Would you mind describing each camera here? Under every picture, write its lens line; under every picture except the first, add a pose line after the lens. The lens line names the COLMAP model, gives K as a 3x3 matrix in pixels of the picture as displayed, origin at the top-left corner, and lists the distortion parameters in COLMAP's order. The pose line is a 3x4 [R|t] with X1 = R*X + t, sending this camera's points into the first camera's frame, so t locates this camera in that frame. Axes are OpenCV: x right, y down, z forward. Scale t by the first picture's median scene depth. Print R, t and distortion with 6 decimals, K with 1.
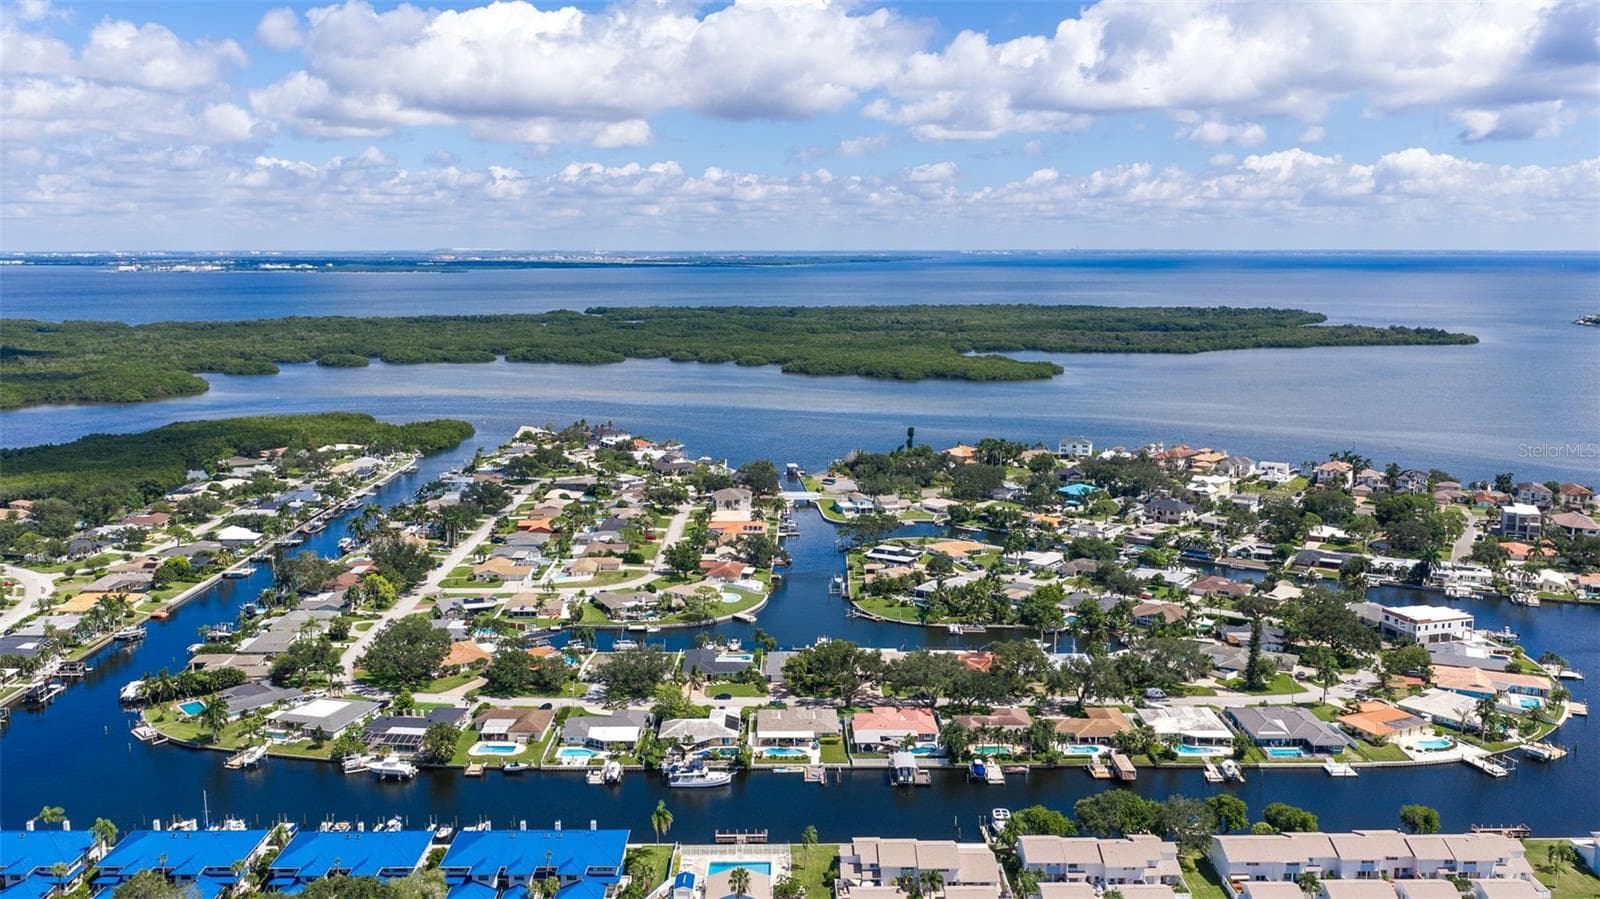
lens RADIAL K [[1319.8, 0, 800.0], [0, 1319.8, 449.5], [0, 0, 1]] dist [0.029011, -0.060935]
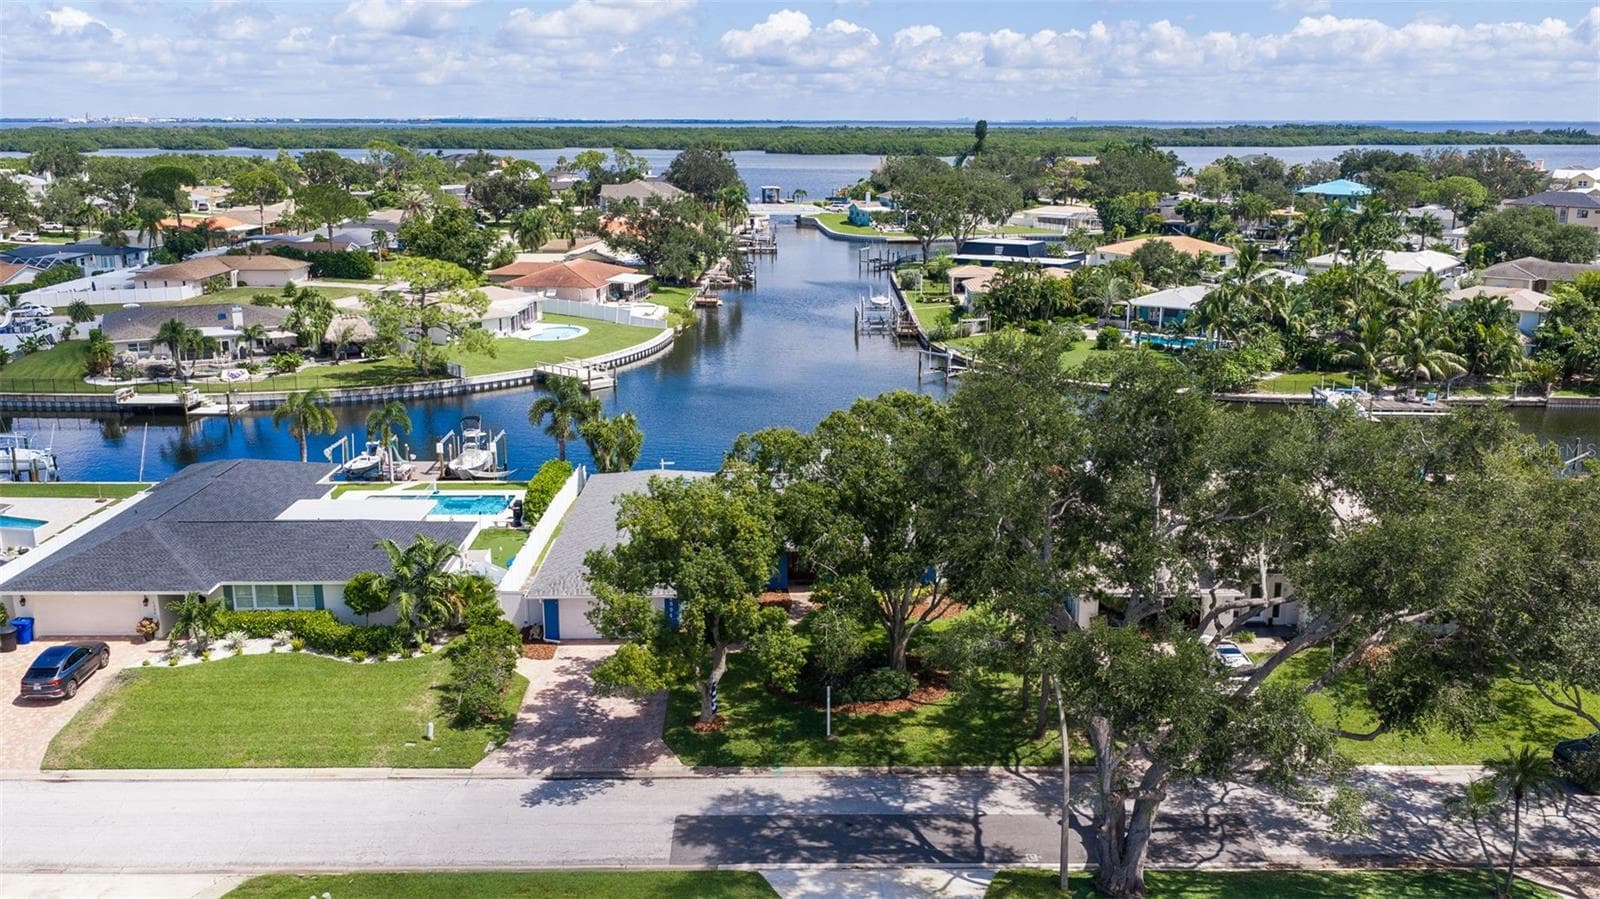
lens RADIAL K [[1336.1, 0, 800.0], [0, 1336.1, 449.5], [0, 0, 1]] dist [0.026249, -0.054204]
pose [[0.999988, -0.001605, 0.004646, 0.006938], [0.001164, 0.995611, 0.093577, 0.130800], [-0.004776, -0.093570, 0.995601, 0.800483]]
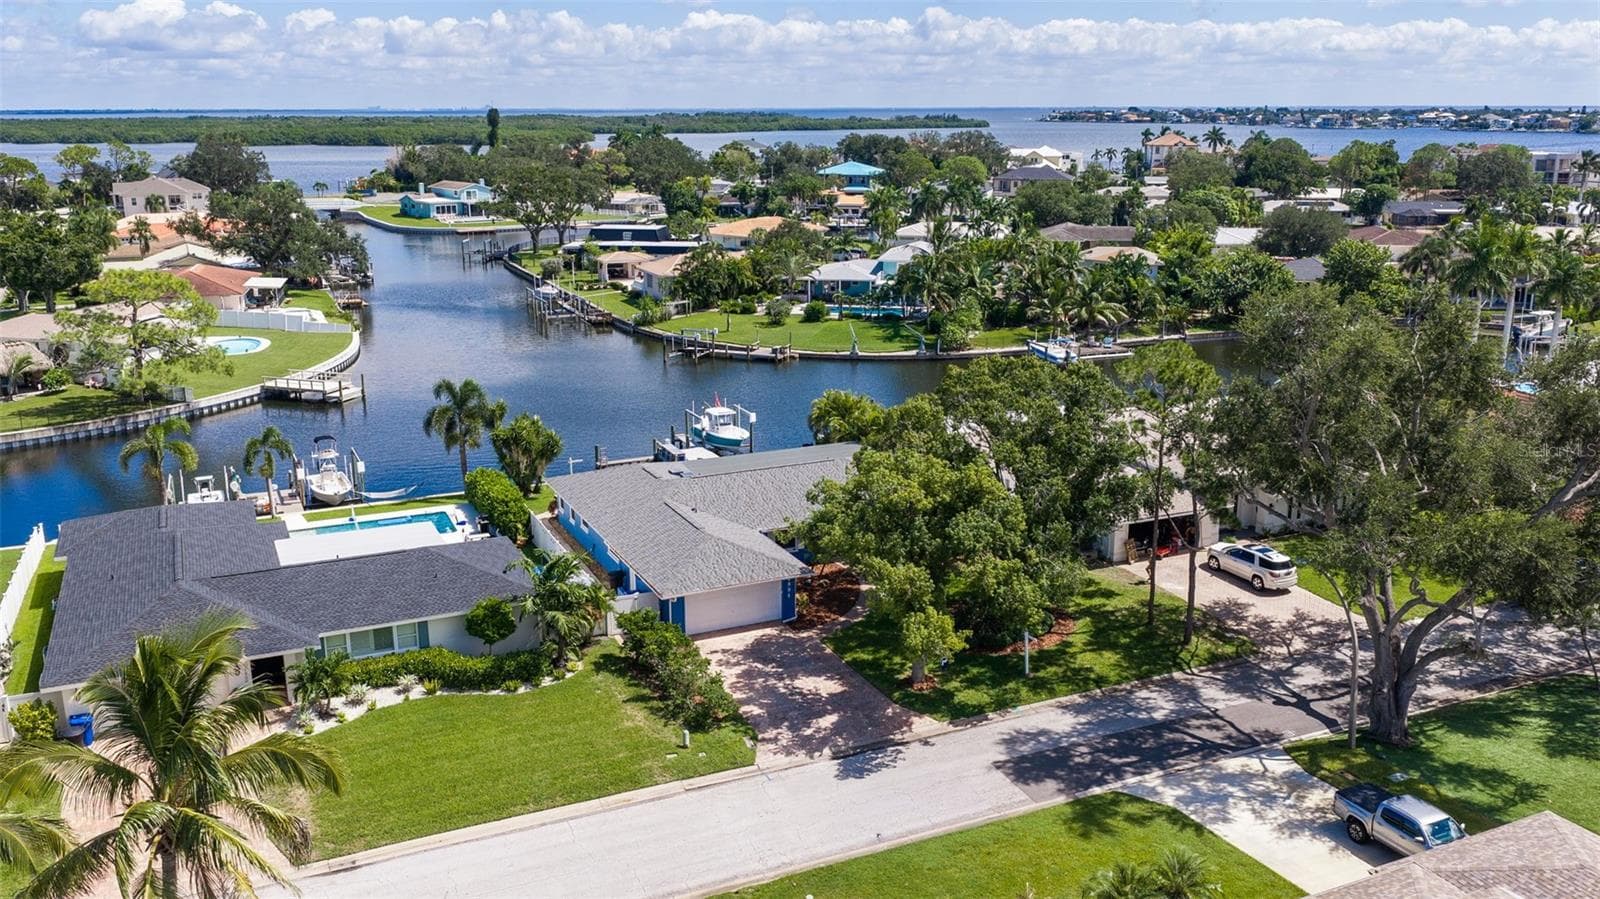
lens RADIAL K [[1319.8, 0, 800.0], [0, 1319.8, 449.5], [0, 0, 1]] dist [0.029011, -0.060935]
pose [[0.910812, -0.108015, 0.398440, -0.068012], [0.065689, 0.990787, 0.118436, 0.128907], [-0.407562, -0.081700, 0.909516, 0.812259]]
